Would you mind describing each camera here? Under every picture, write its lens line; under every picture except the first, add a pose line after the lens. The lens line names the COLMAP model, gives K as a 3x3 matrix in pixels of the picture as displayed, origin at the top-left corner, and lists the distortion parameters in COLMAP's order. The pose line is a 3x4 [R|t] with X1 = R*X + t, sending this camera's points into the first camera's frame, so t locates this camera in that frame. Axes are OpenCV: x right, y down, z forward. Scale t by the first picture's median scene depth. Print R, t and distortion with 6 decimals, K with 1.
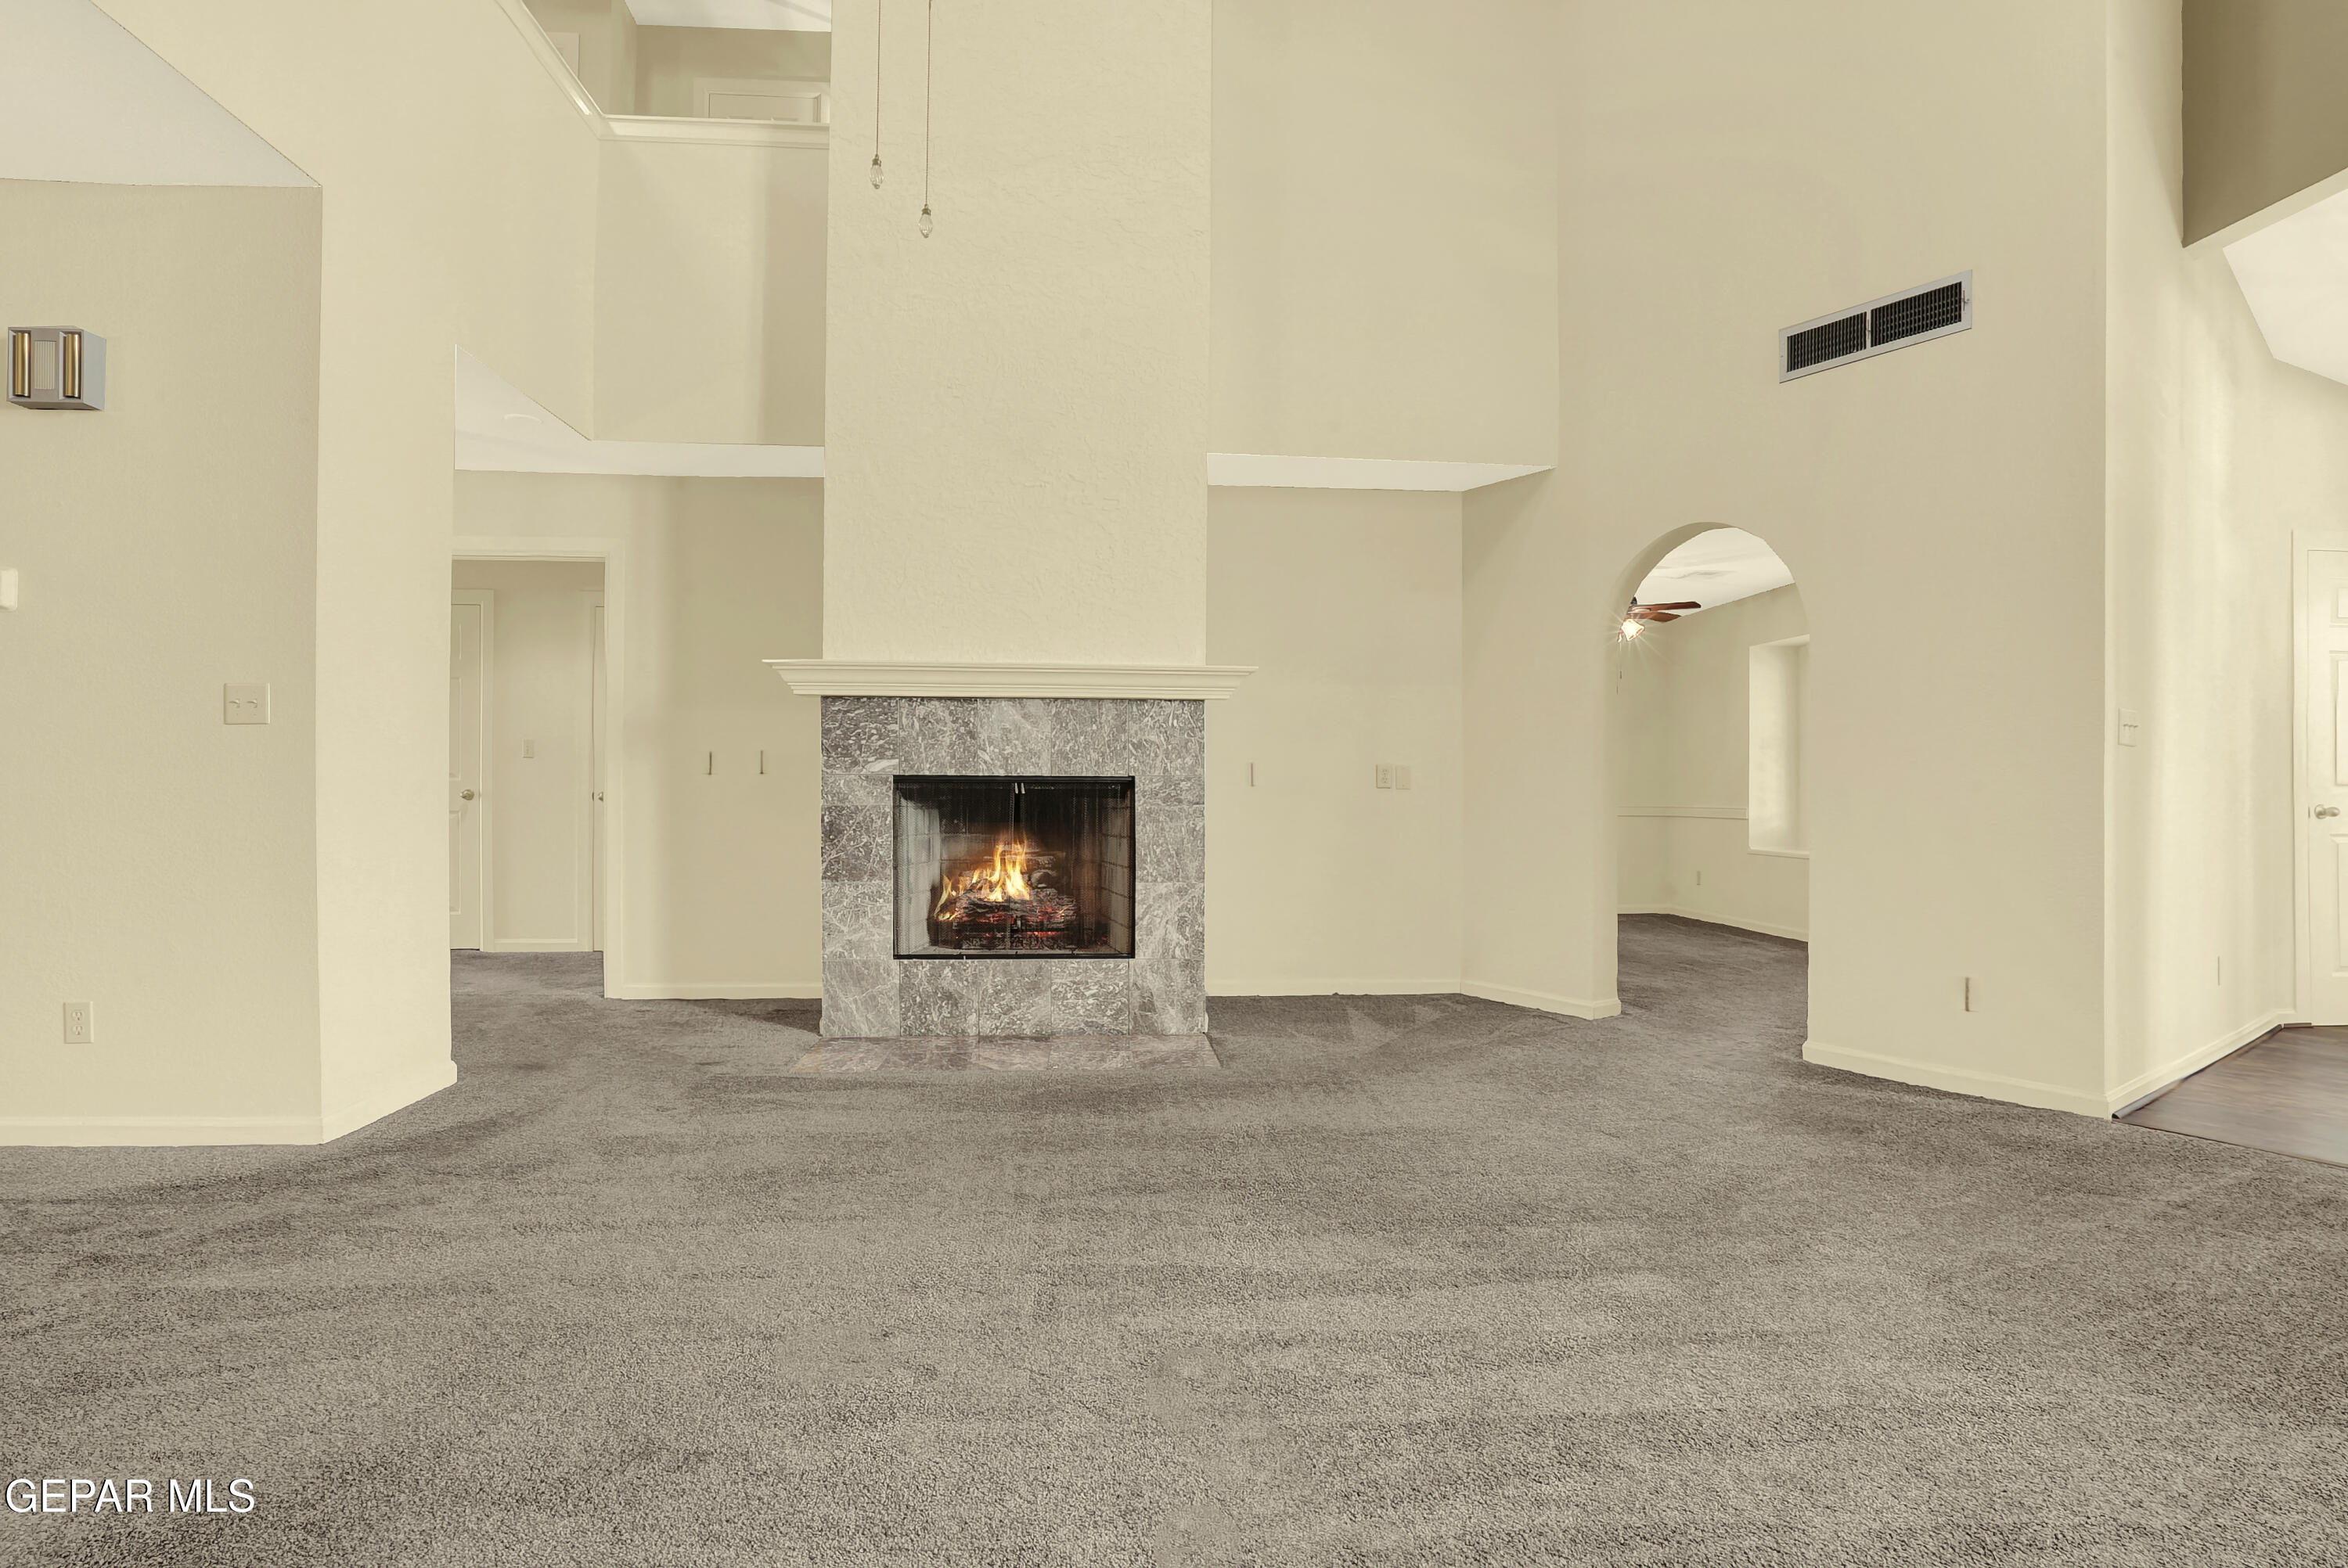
lens RADIAL K [[1142.9, 0, 1147.1], [0, 1142.9, 799.6], [0, 0, 1]] dist [-0.054993, 0.023385]
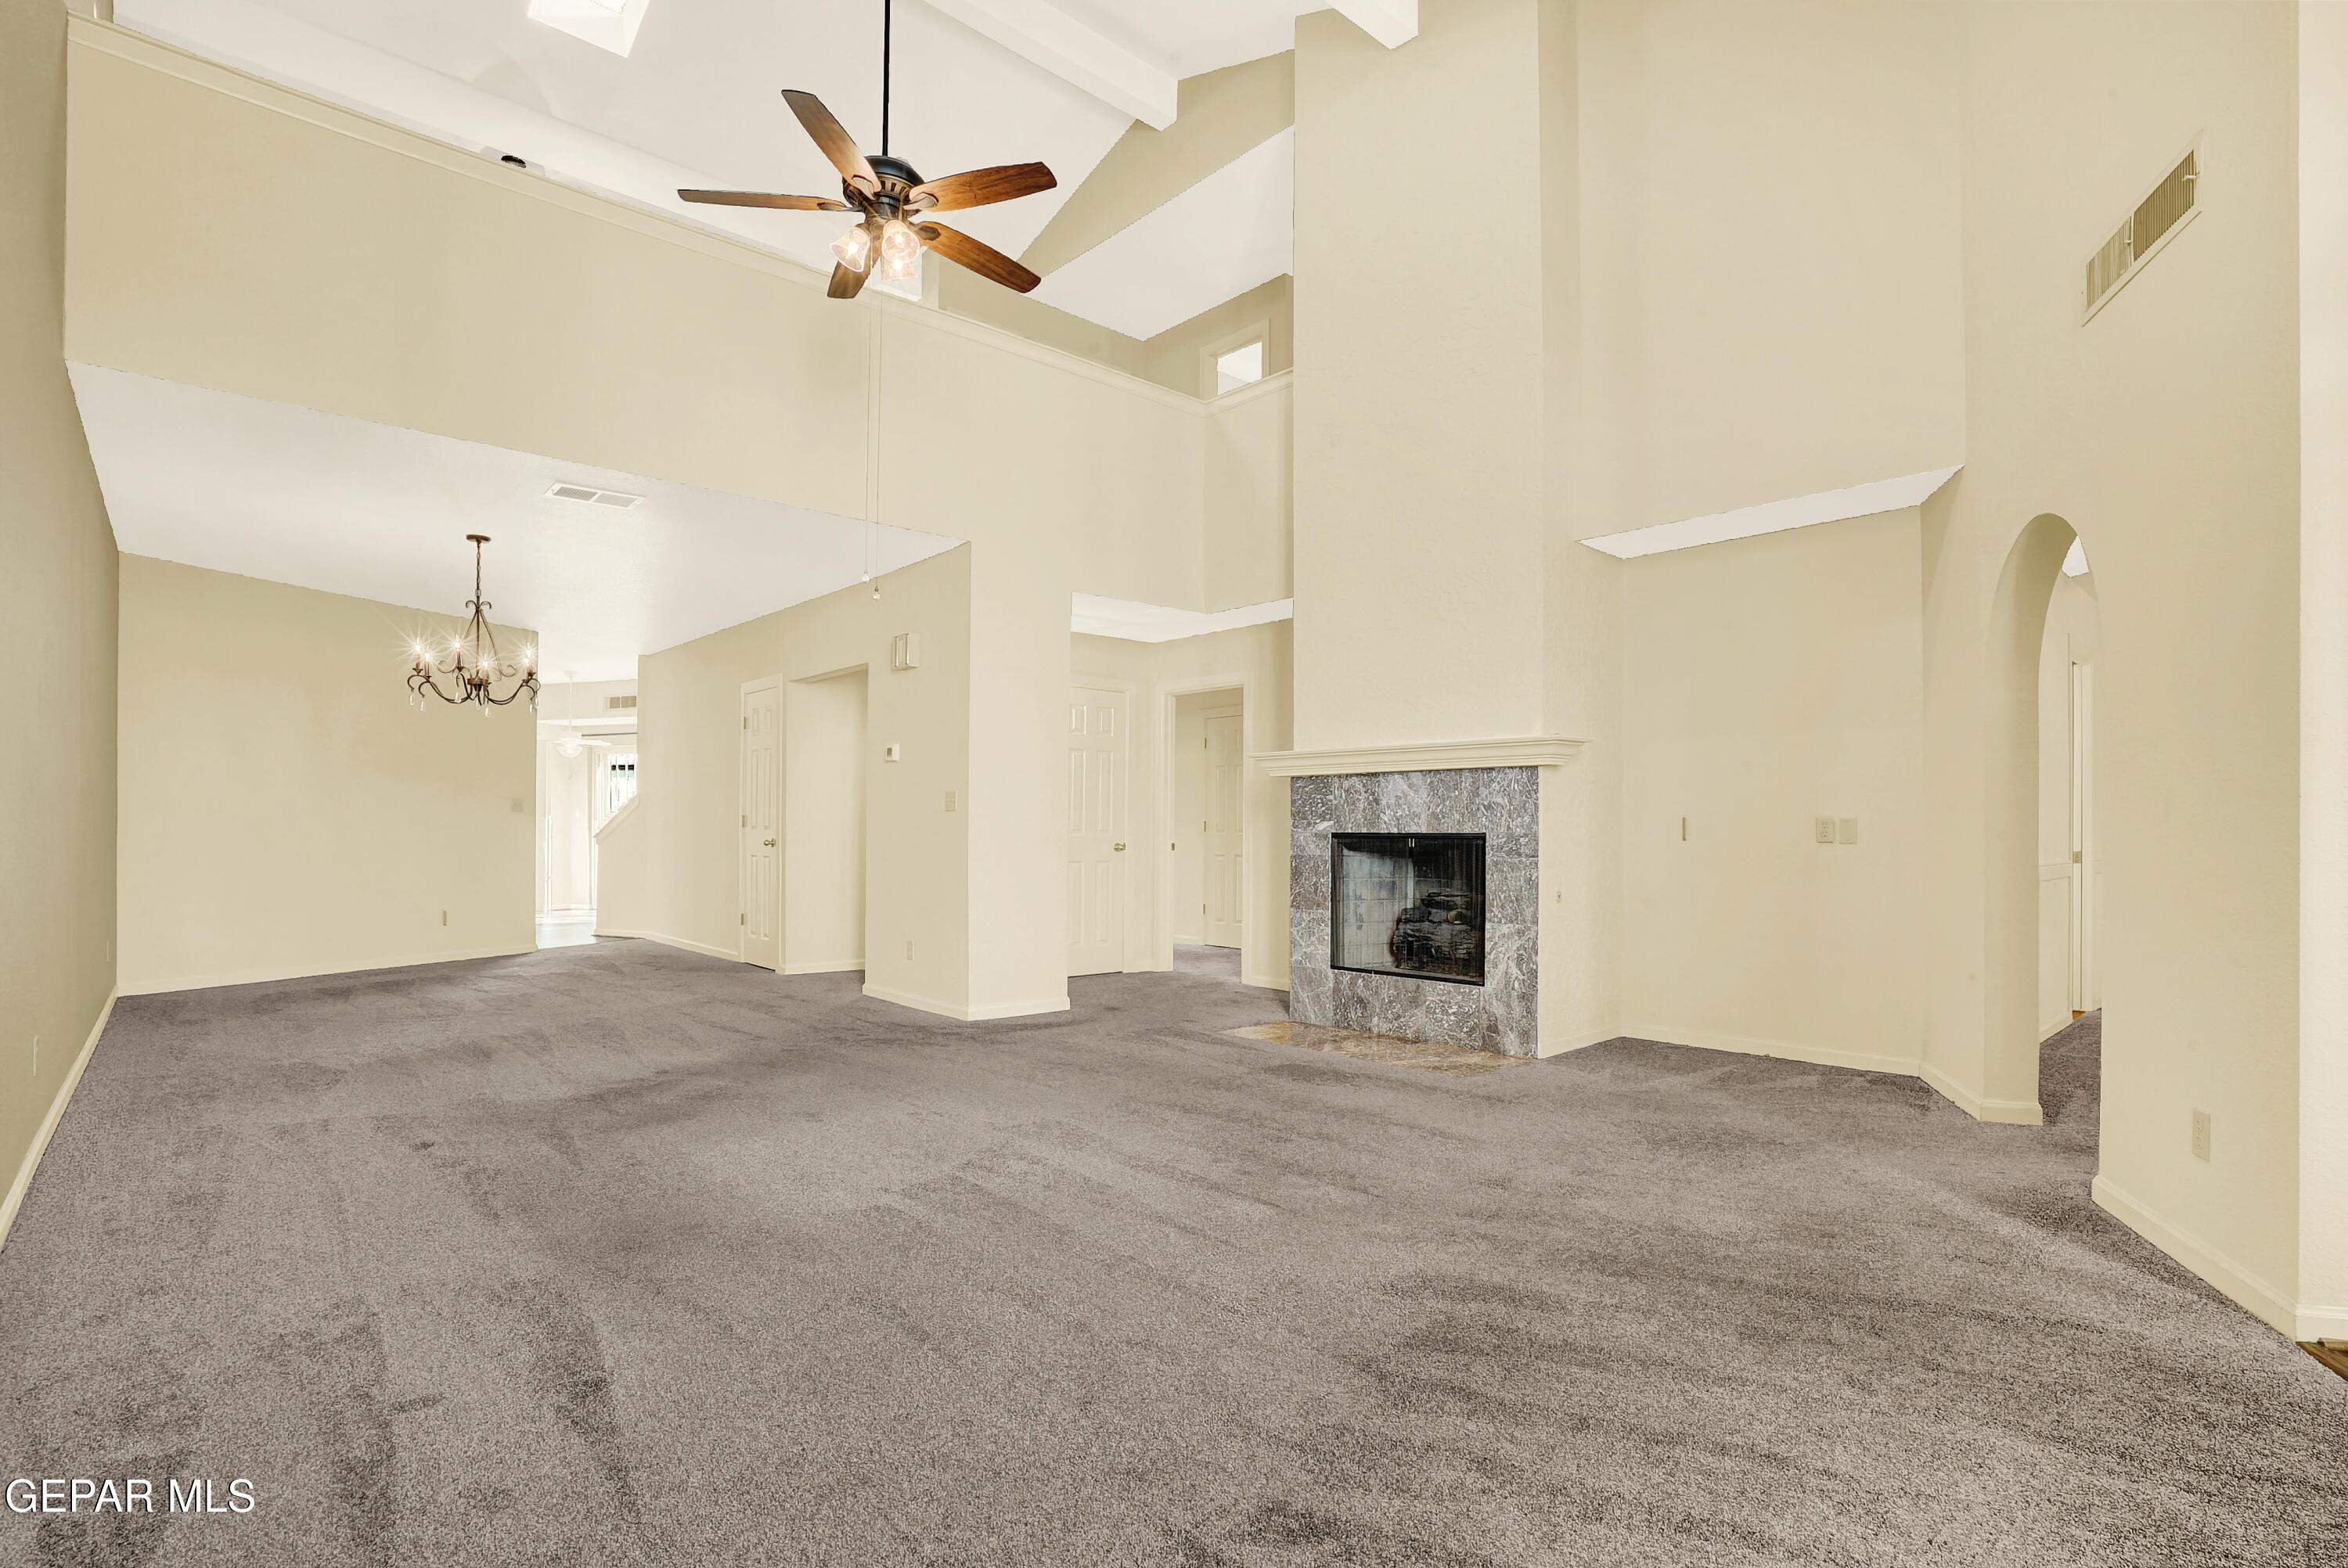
lens RADIAL K [[1119.0, 0, 1172.5], [0, 1119.0, 832.2], [0, 0, 1]] dist [-0.057704, 0.031501]
pose [[0.627192, -0.003139, -0.778859, 0.688638], [-0.000873, 0.999988, -0.004734, -0.015635], [0.778864, 0.003649, 0.627182, 0.022132]]
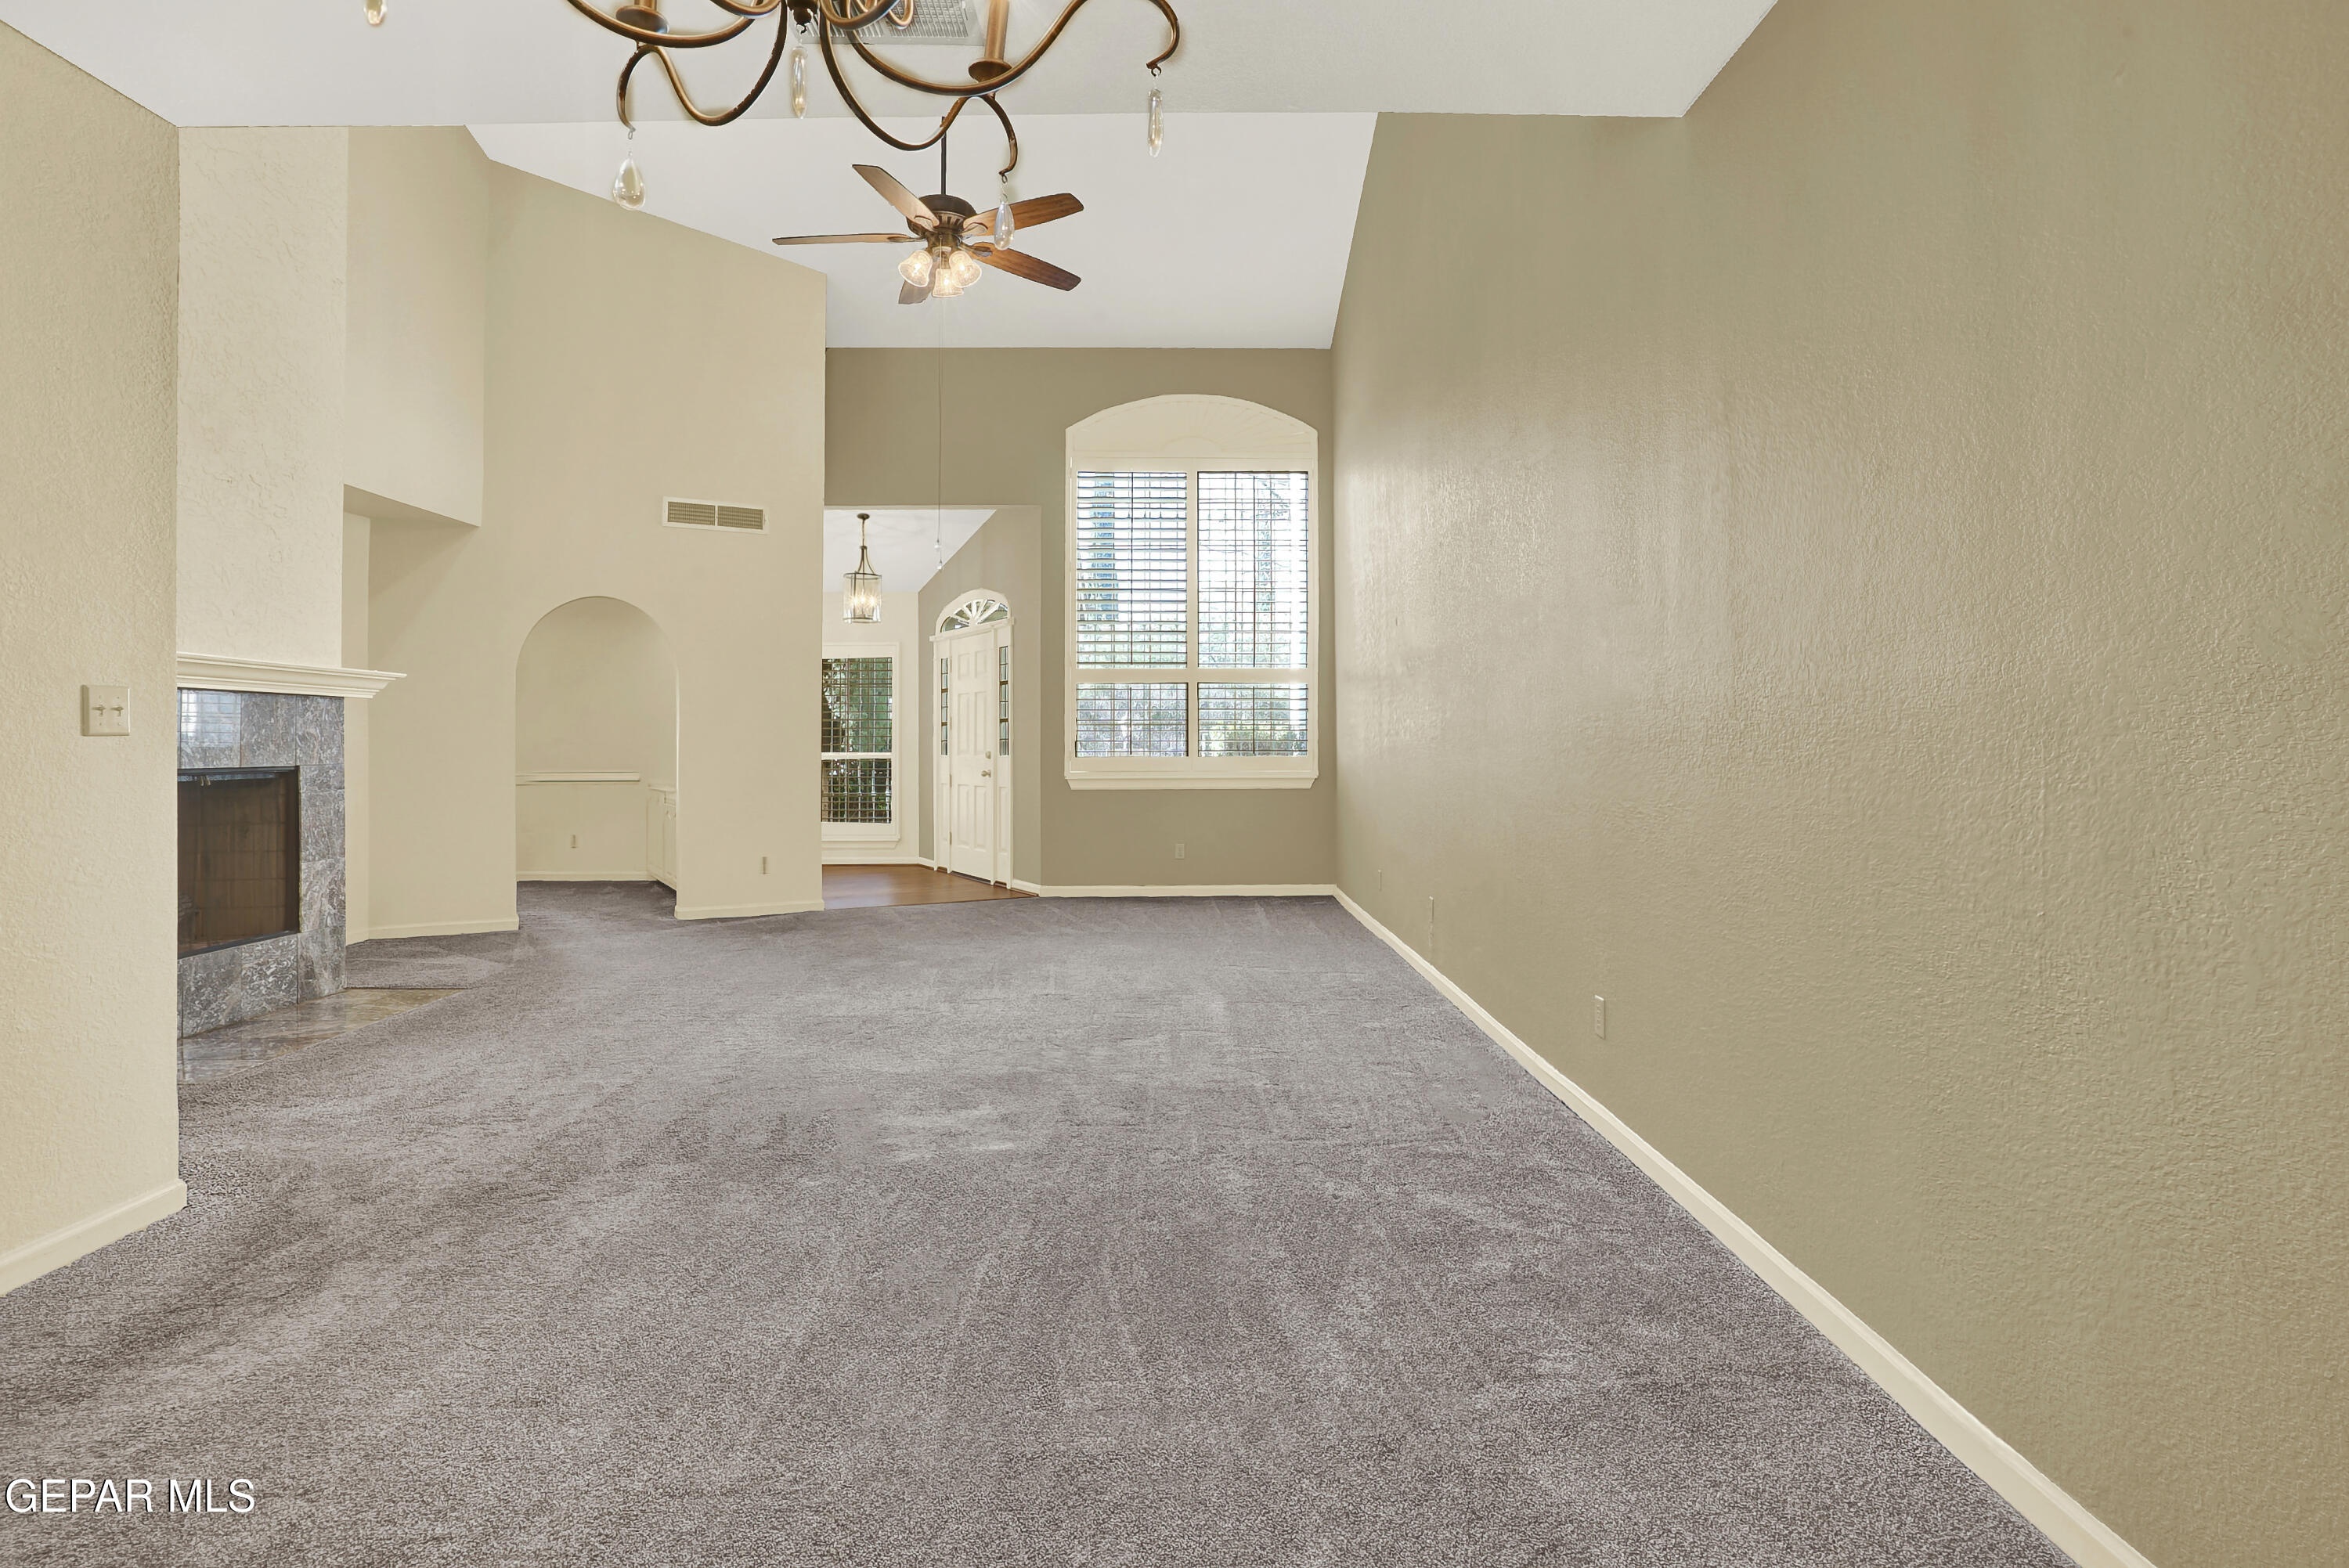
lens RADIAL K [[1218.1, 0, 1197.0], [0, 1218.1, 709.1], [0, 0, 1]] dist [-0.058016, 0.032659]
pose [[0.046654, 0.022811, 0.998651, -1.118373], [0.006928, 0.999708, -0.023159, -0.042858], [-0.998887, 0.007999, 0.046482, 0.086643]]
